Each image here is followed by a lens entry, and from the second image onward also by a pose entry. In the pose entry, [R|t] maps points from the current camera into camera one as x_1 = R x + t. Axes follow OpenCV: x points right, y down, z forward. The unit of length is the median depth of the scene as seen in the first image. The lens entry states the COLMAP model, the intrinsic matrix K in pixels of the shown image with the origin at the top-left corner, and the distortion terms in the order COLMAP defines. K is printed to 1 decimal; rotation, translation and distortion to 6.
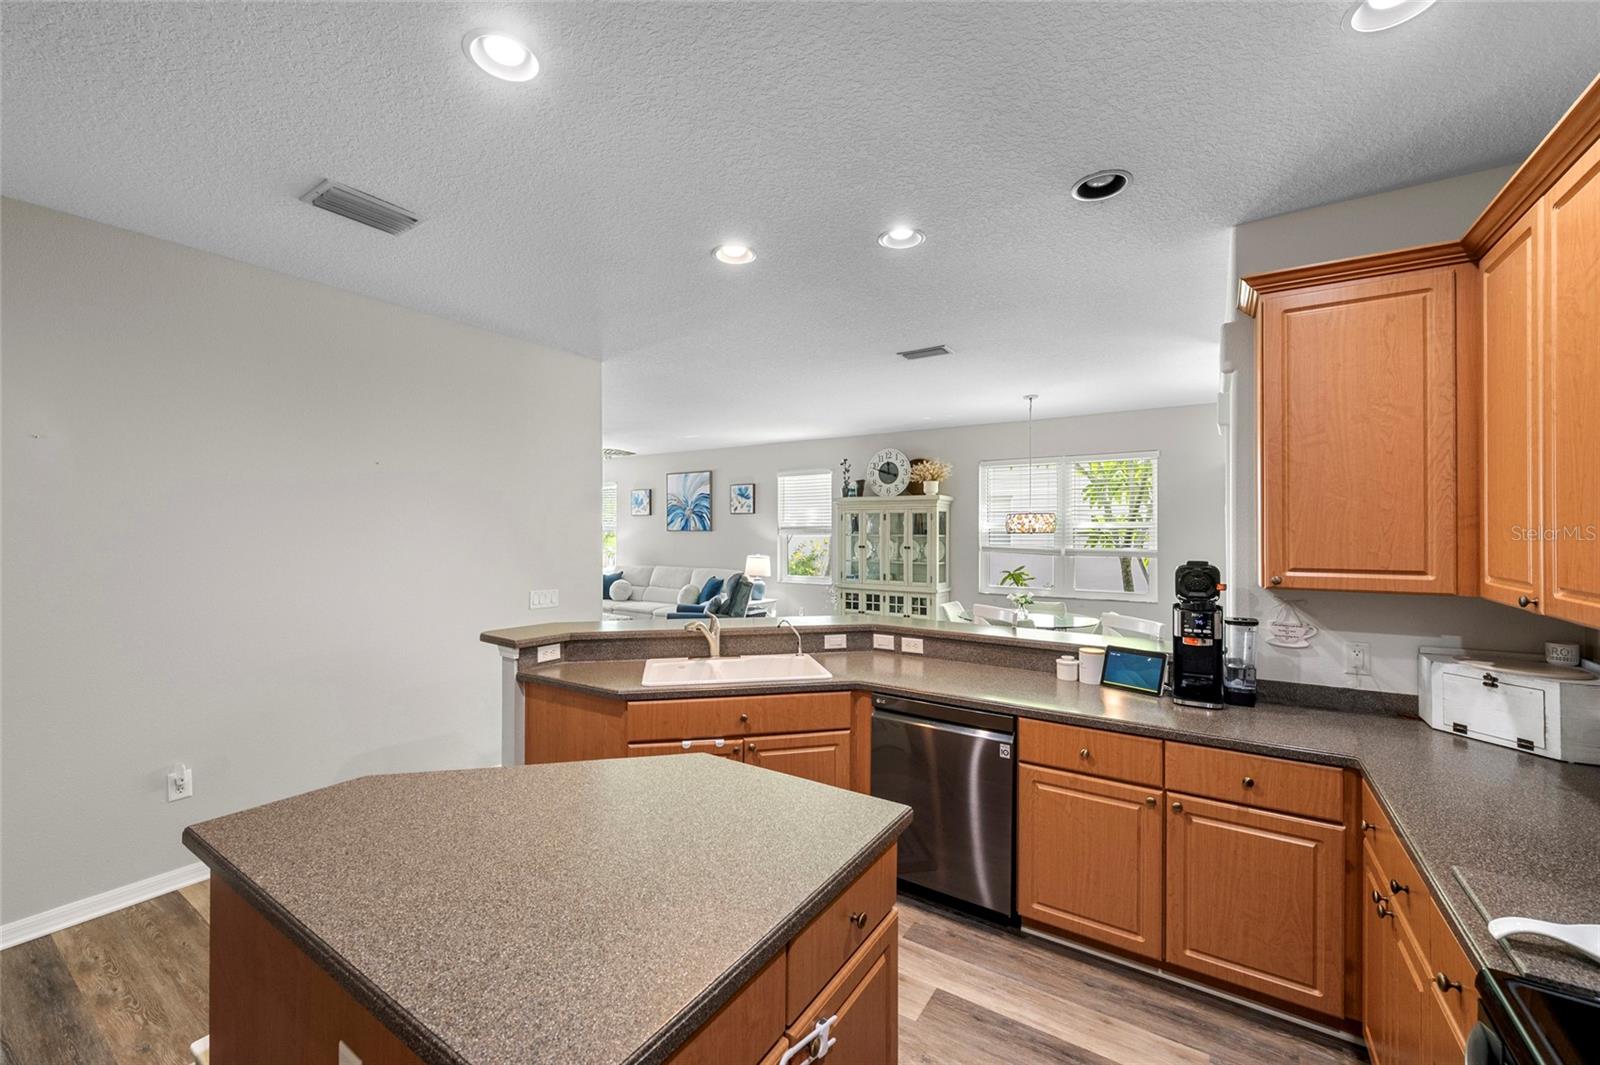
lens RADIAL K [[629.0, 0, 793.1], [0, 629.0, 528.0], [0, 0, 1]] dist [-0.006310, 0.000050]
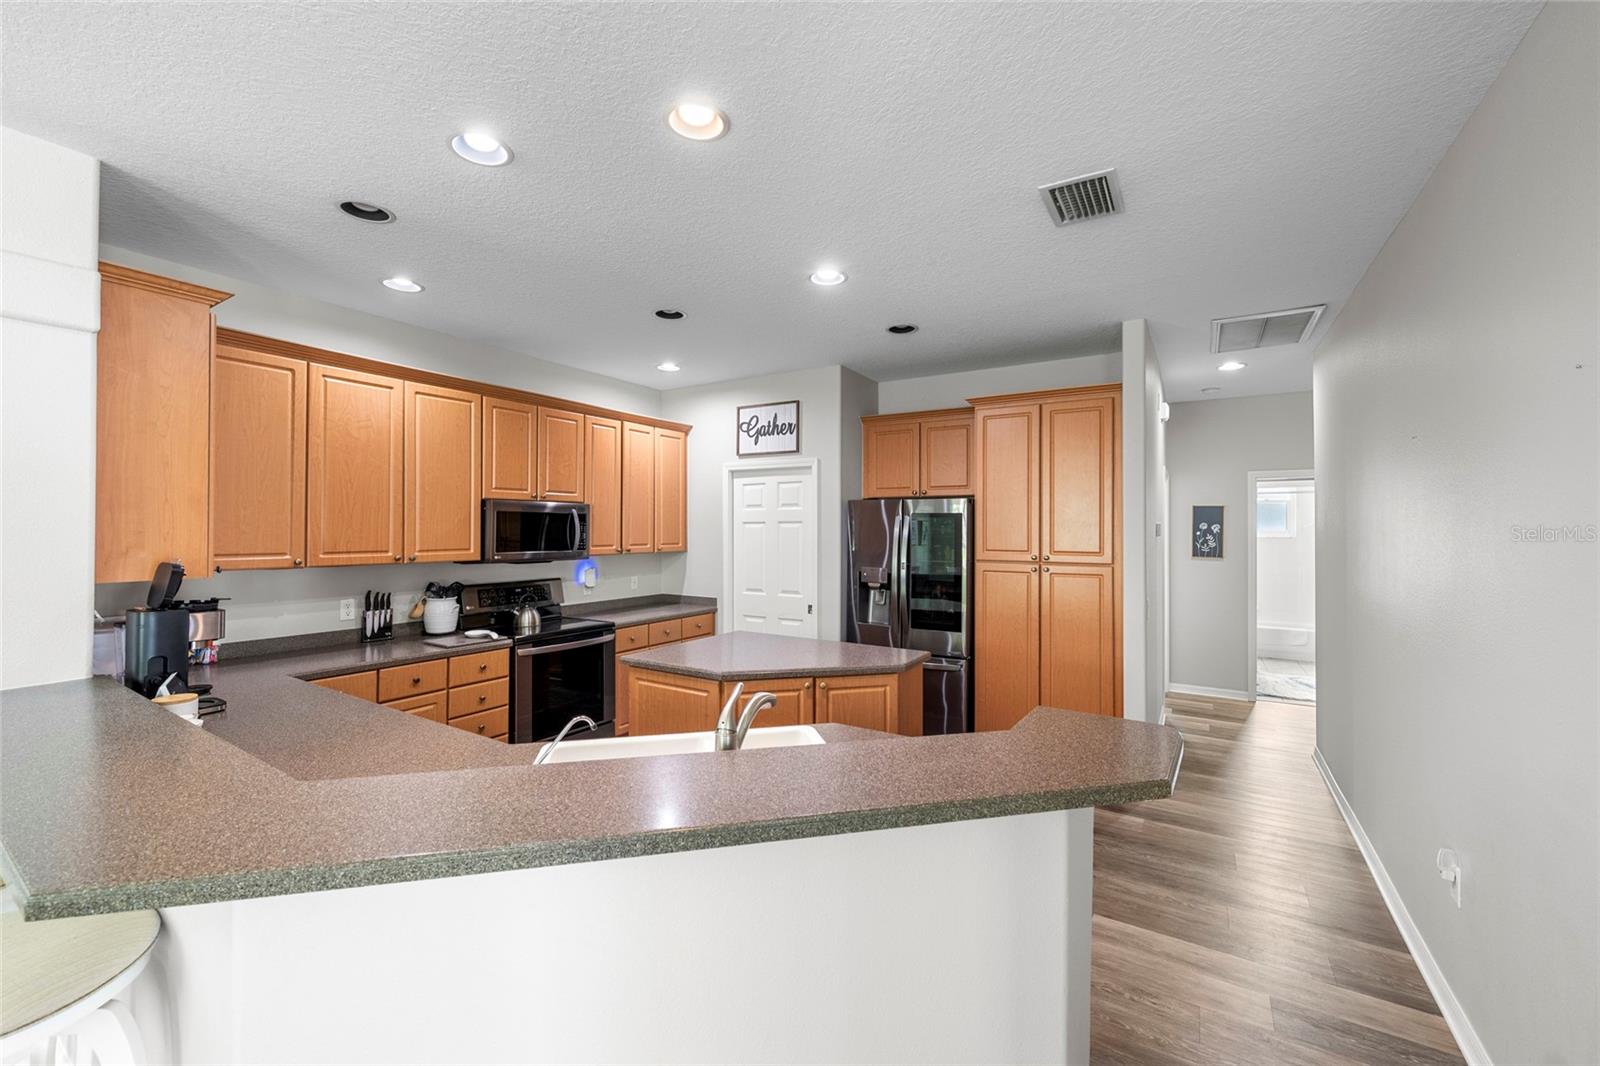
lens RADIAL K [[635.9, 0, 802.2], [0, 635.9, 524.1], [0, 0, 1]] dist [0.000316, -0.000850]
pose [[-0.999574, -0.005359, -0.028692, -0.217055], [-0.004987, 0.999903, -0.013012, 0.010760], [0.028759, -0.012863, -0.999504, 1.871582]]
